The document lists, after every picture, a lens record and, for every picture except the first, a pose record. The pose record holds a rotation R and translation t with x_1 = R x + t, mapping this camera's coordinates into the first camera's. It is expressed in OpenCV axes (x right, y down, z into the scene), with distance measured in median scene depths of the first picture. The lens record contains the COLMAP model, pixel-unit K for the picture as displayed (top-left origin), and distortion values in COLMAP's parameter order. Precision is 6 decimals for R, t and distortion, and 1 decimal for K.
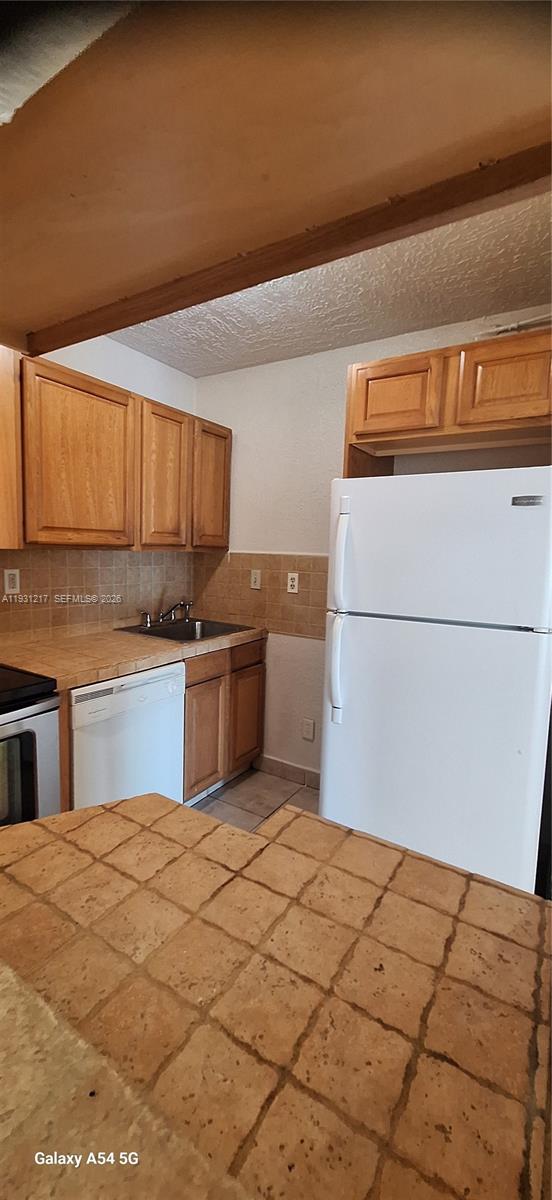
lens RADIAL K [[474.0, 0, 266.6], [0, 474.0, 598.9], [0, 0, 1]] dist [0.000843, 0.000167]
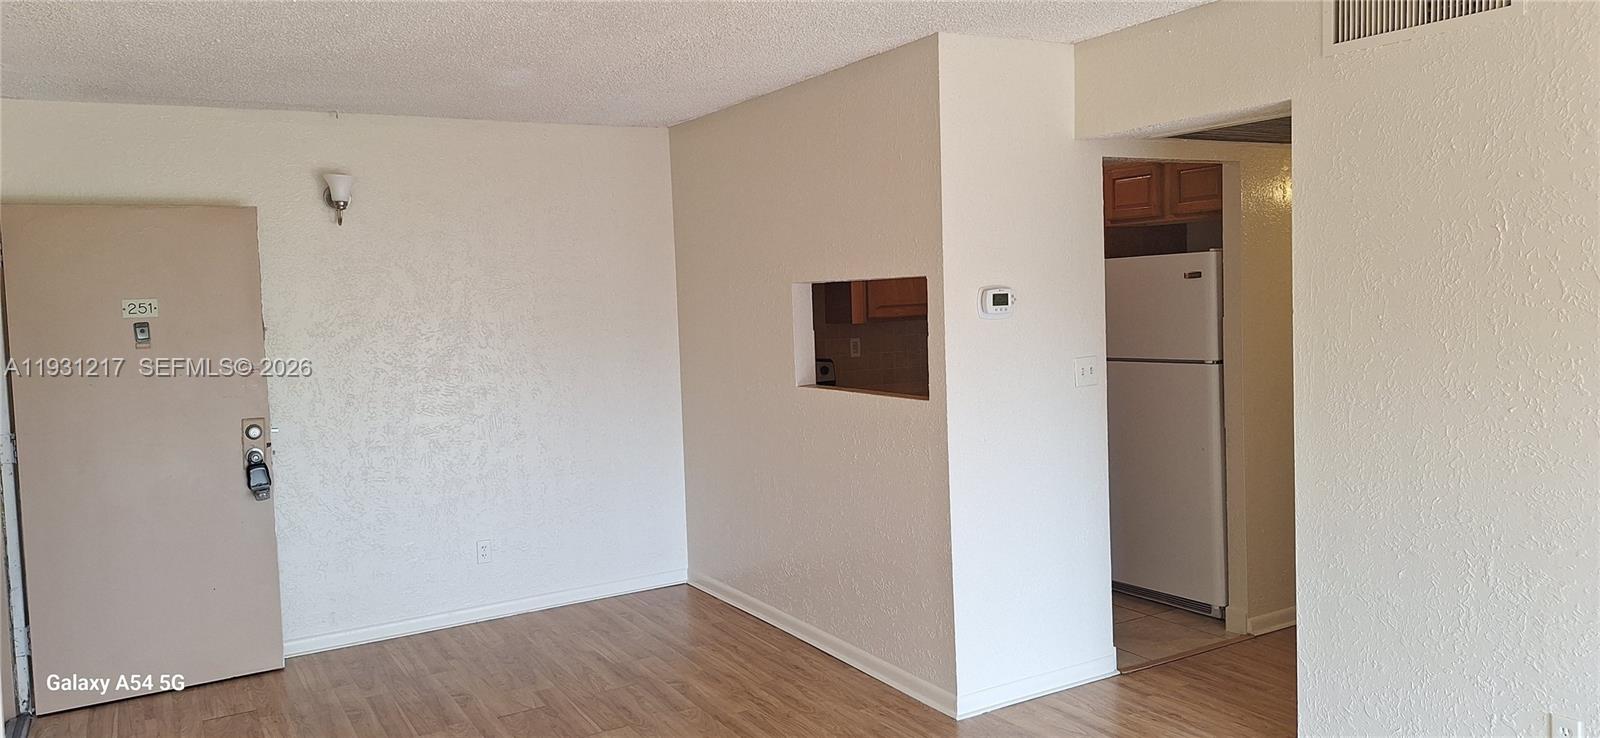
lens RADIAL K [[1111.1, 0, 800.0], [0, 1111.1, 369.0], [0, 0, 1]] dist [0.057429, -0.050169]
pose [[0.891724, -0.026314, -0.451814, 1.527722], [0.014398, 0.999452, -0.029792, 0.239848], [0.452351, 0.020061, 0.891614, -3.884820]]
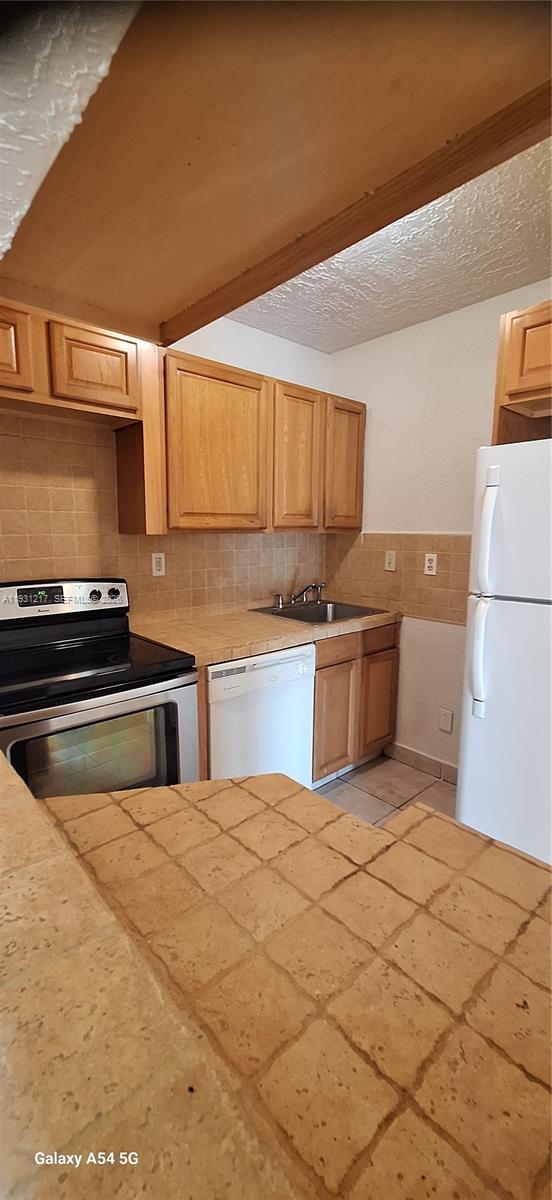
lens RADIAL K [[474.0, 0, 266.6], [0, 474.0, 598.9], [0, 0, 1]] dist [0.000843, 0.000167]
pose [[0.961119, 0.013456, -0.275808, 0.009763], [-0.002996, 0.999261, 0.038312, 0.000048], [0.276120, -0.035996, 0.960449, 0.036984]]
